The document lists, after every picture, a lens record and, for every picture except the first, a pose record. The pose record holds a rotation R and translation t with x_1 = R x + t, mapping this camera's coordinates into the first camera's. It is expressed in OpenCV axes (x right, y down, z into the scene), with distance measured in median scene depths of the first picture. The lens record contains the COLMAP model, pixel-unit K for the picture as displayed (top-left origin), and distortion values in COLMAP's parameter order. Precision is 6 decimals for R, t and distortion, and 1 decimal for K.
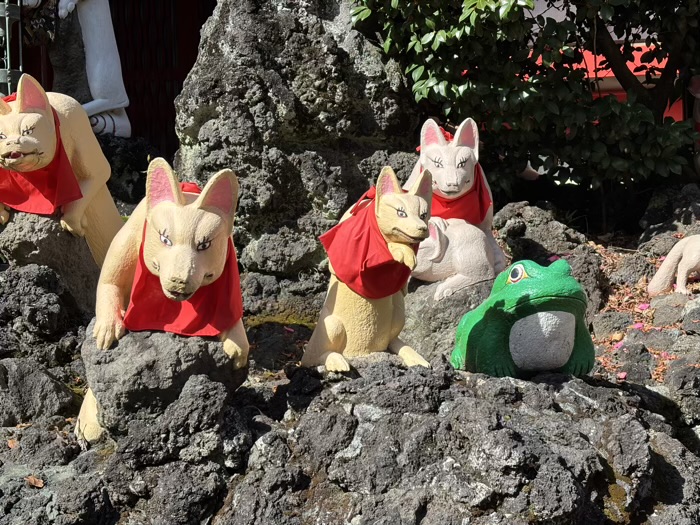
lens RADIAL K [[1064.3, 0, 350.6], [0, 1064.3, 265.1], [0, 0, 1]] dist [0.072393, 0.000000]
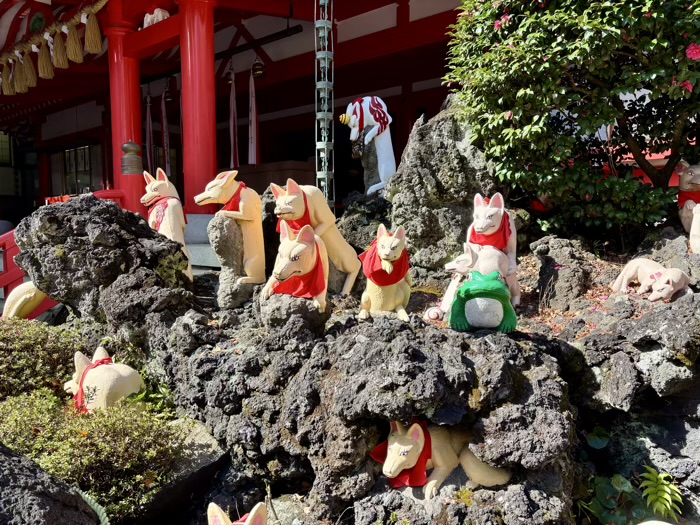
lens RADIAL K [[529.6, 0, 344.9], [0, 529.6, 276.8], [0, 0, 1]] dist [0.030312, -0.021940]
pose [[0.888679, 0.057010, -0.454972, 0.264265], [-0.037107, 0.997928, 0.052566, -0.023420], [0.457026, -0.029832, 0.888953, 0.021774]]
